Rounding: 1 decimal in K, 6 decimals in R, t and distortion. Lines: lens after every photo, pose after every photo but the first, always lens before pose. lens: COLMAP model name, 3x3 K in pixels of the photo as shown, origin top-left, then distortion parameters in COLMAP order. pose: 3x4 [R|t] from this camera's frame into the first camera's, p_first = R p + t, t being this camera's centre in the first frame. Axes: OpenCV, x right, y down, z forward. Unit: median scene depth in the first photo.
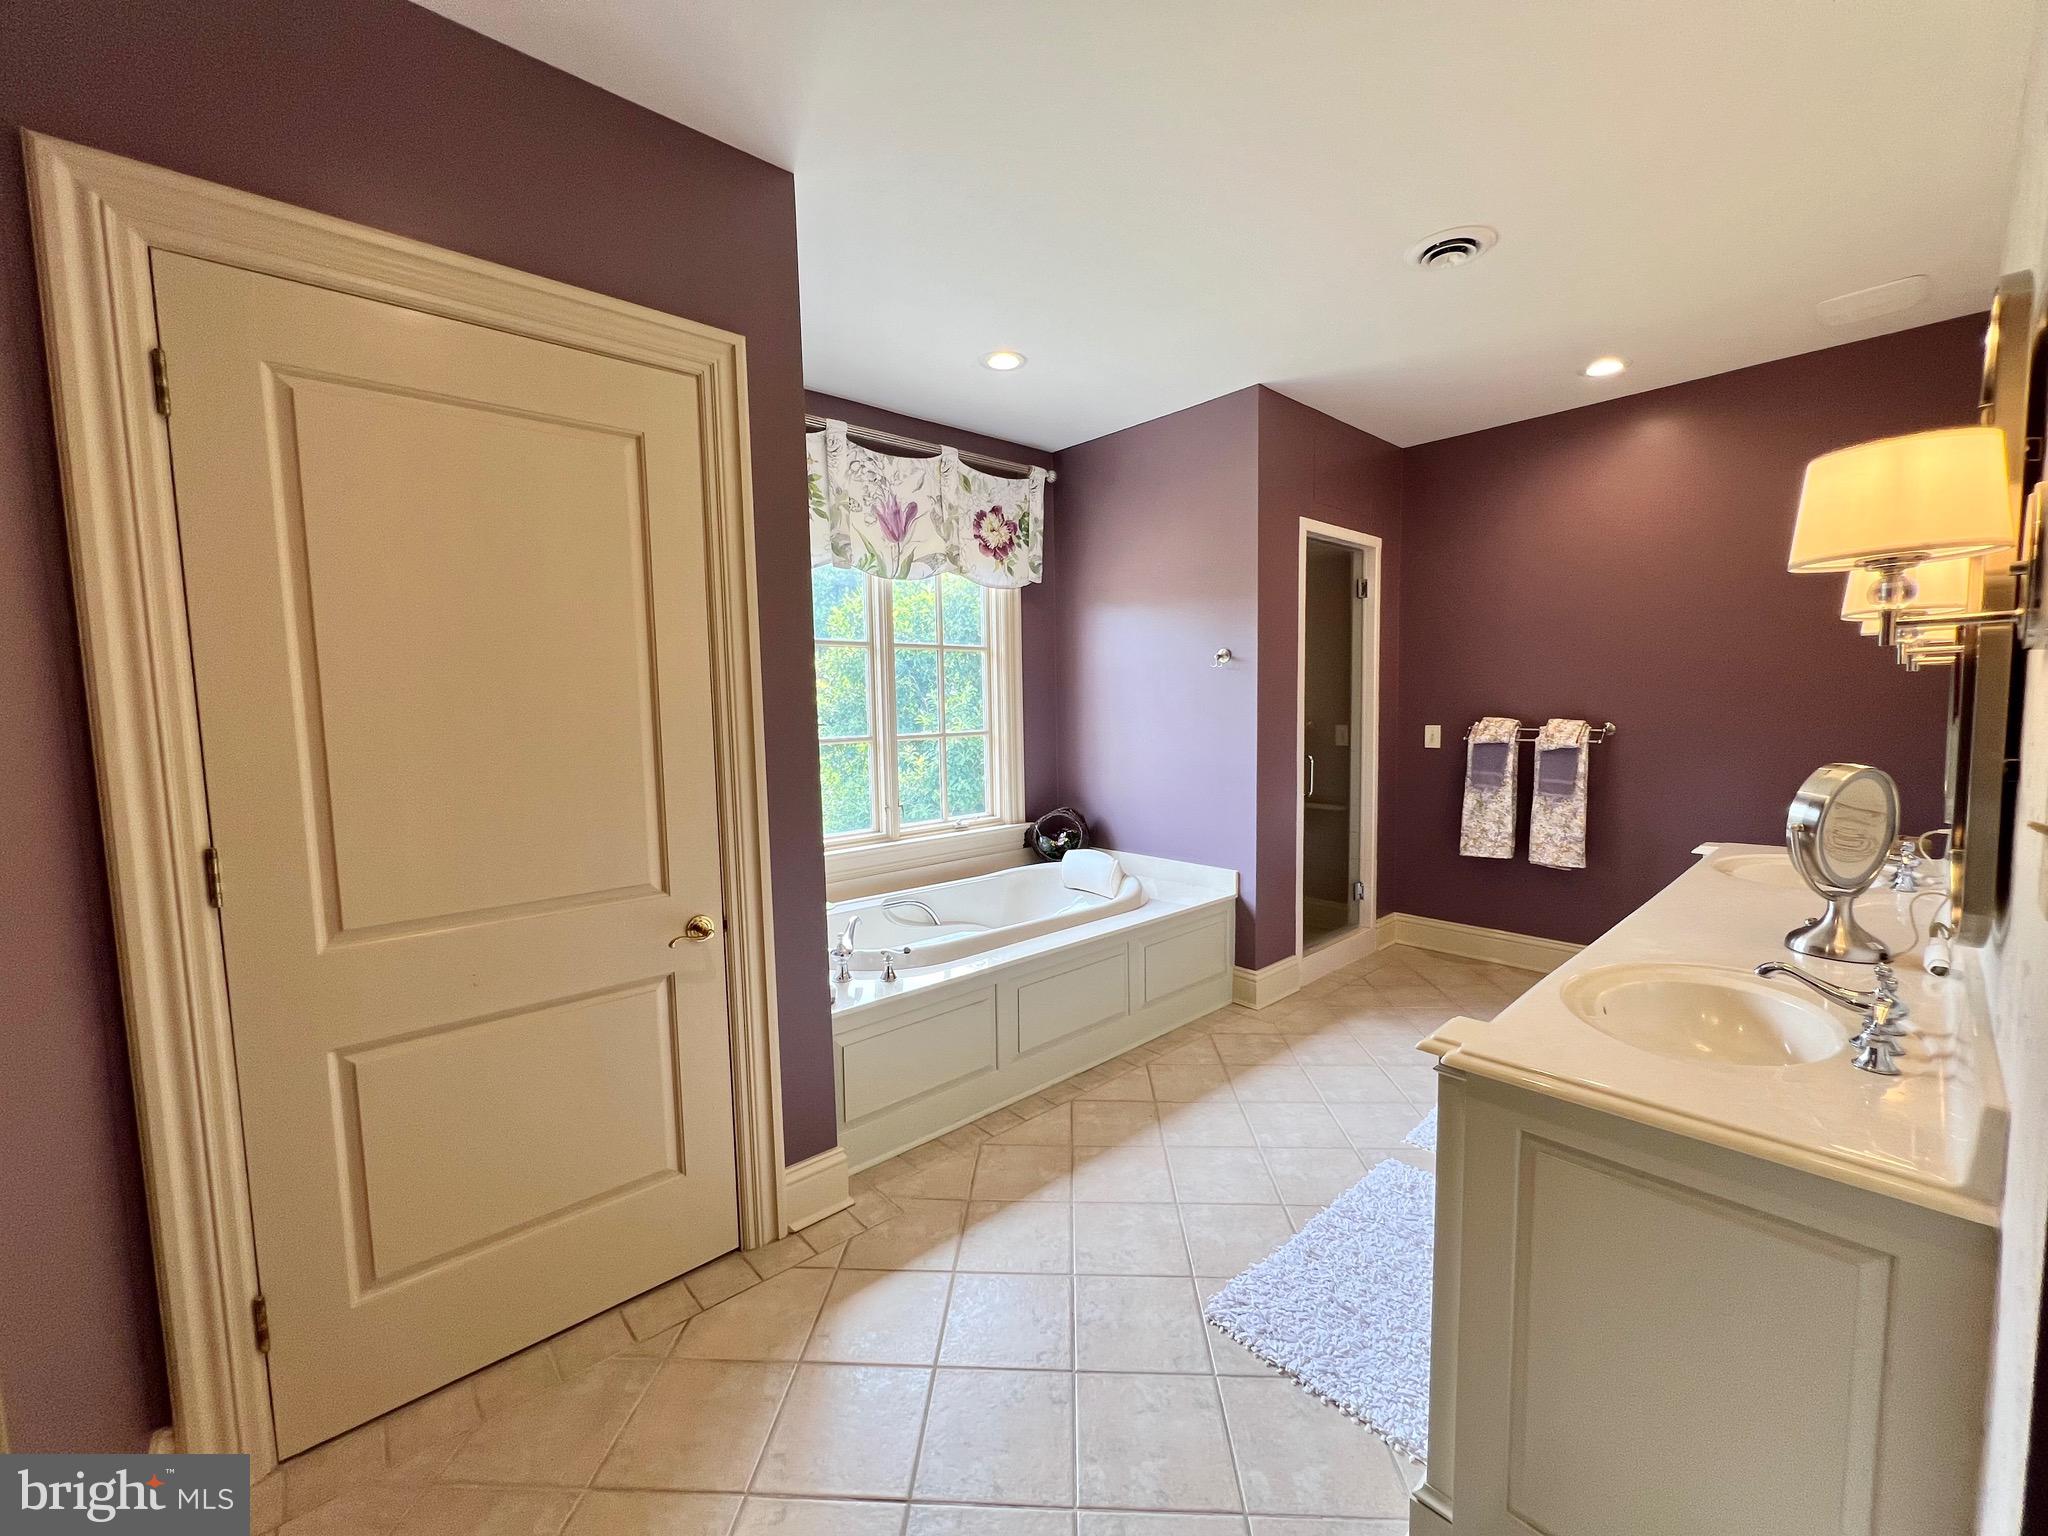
lens RADIAL K [[818.1, 0, 1021.0], [0, 818.1, 772.5], [0, 0, 1]] dist [-0.000078, -0.000318]
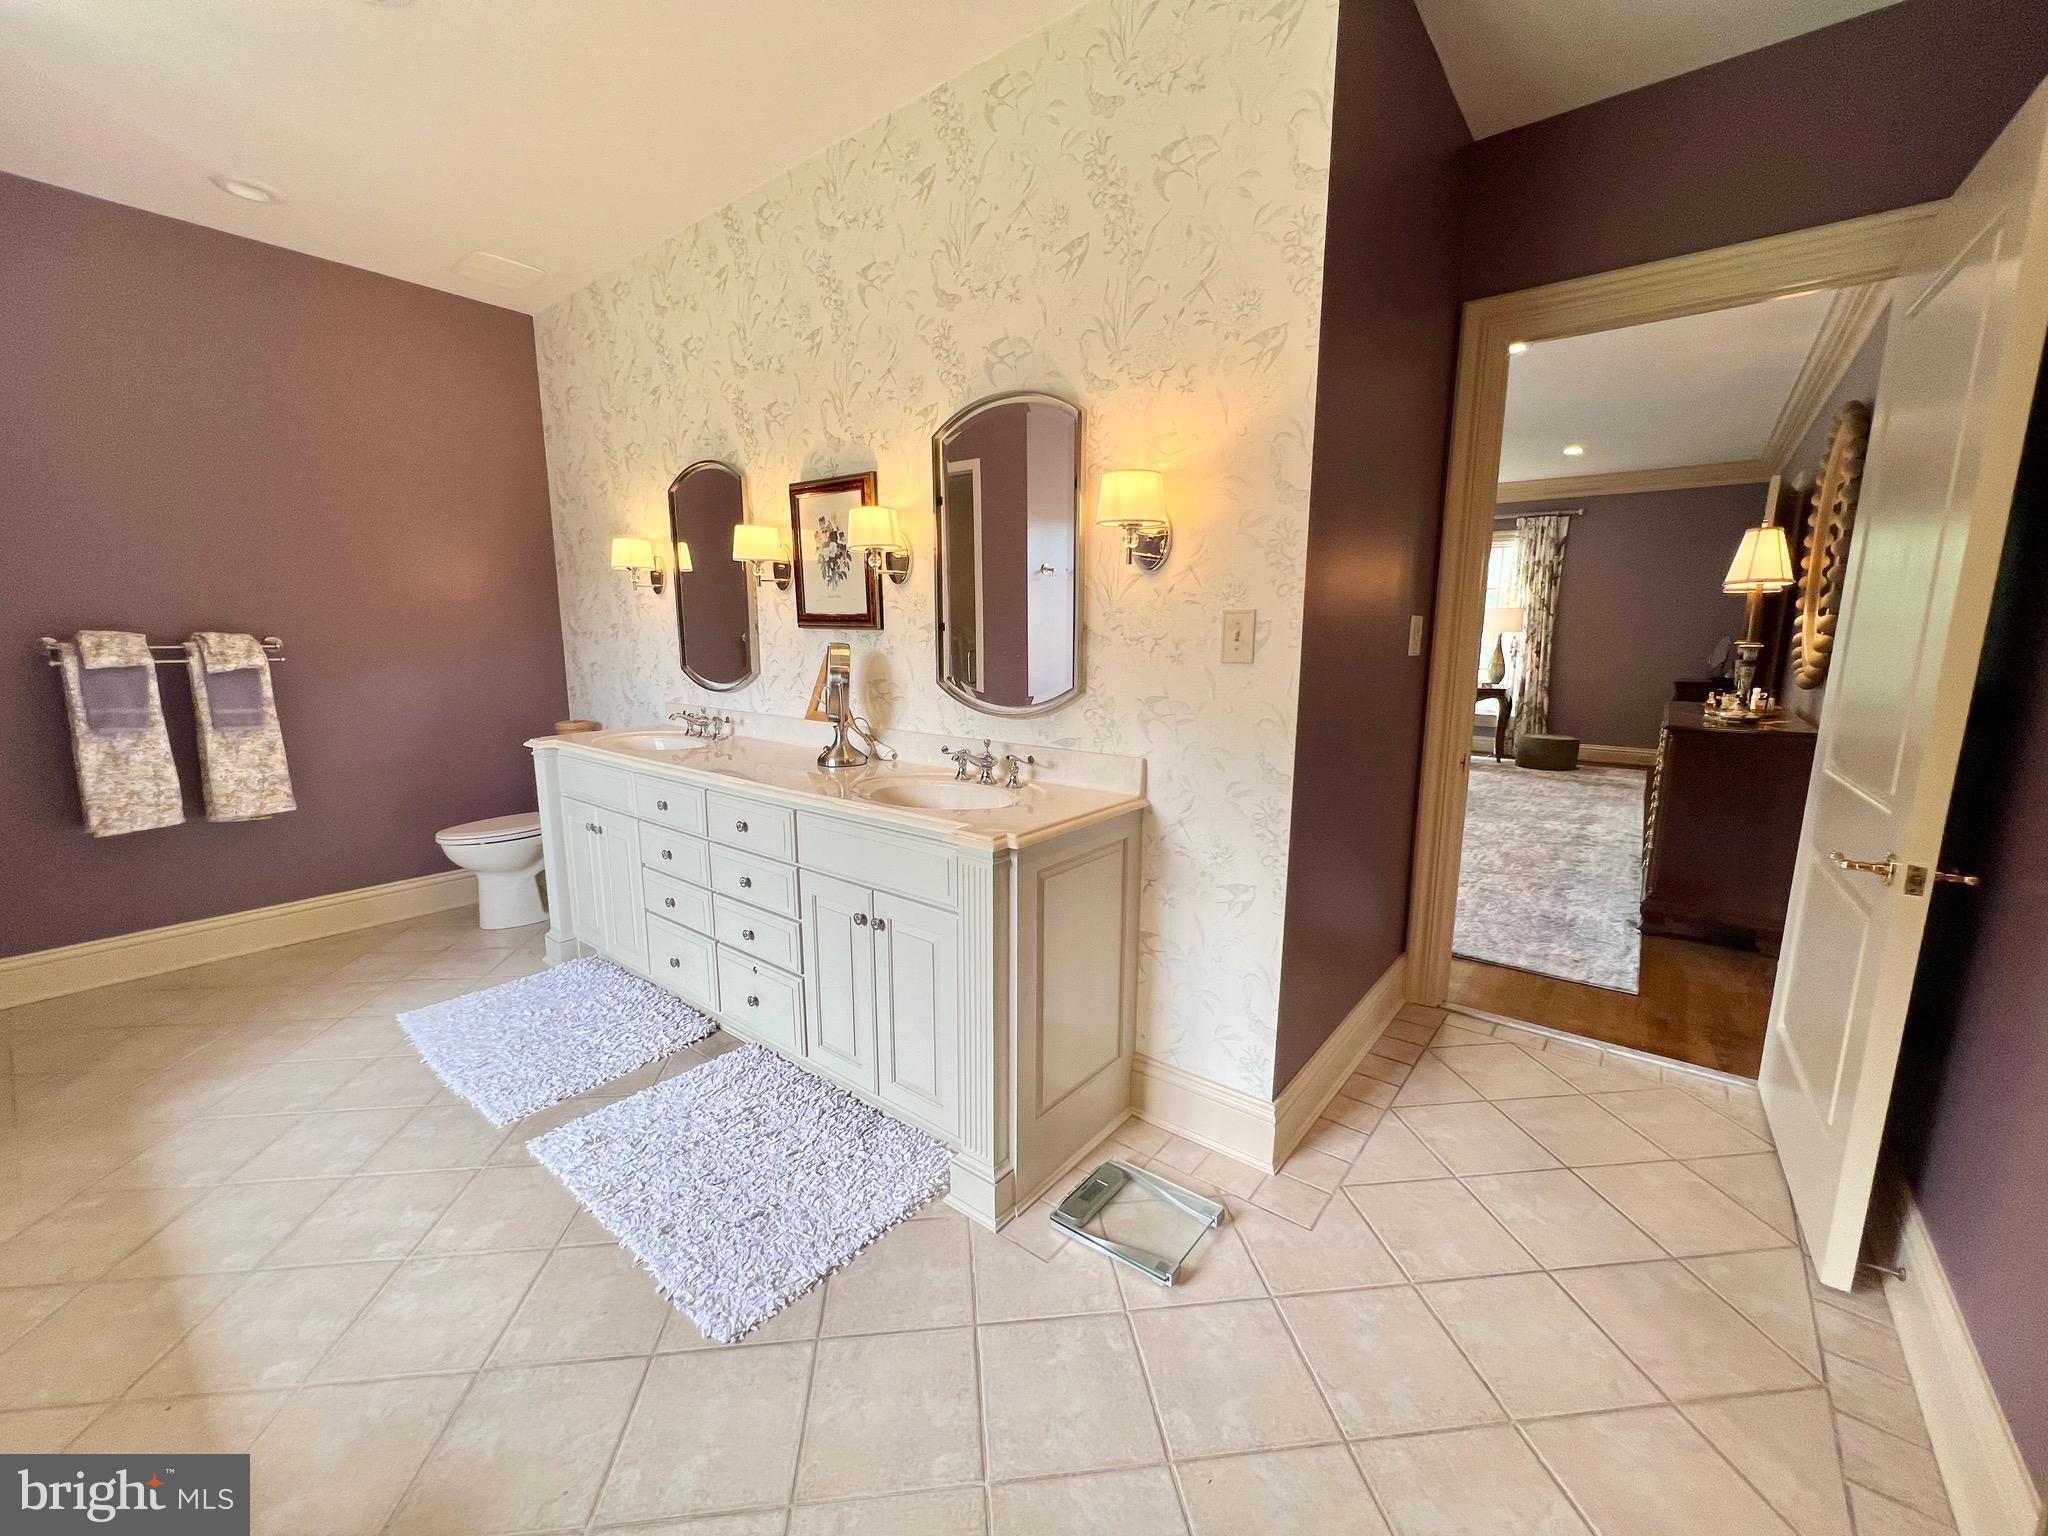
lens RADIAL K [[818.1, 0, 1022.8], [0, 818.1, 766.2], [0, 0, 1]] dist [-0.000078, -0.000318]
pose [[-0.169140, -0.146257, 0.974680, -0.257189], [0.083806, 0.983212, 0.162081, -0.001761], [-0.982023, 0.109098, -0.154044, 0.377686]]
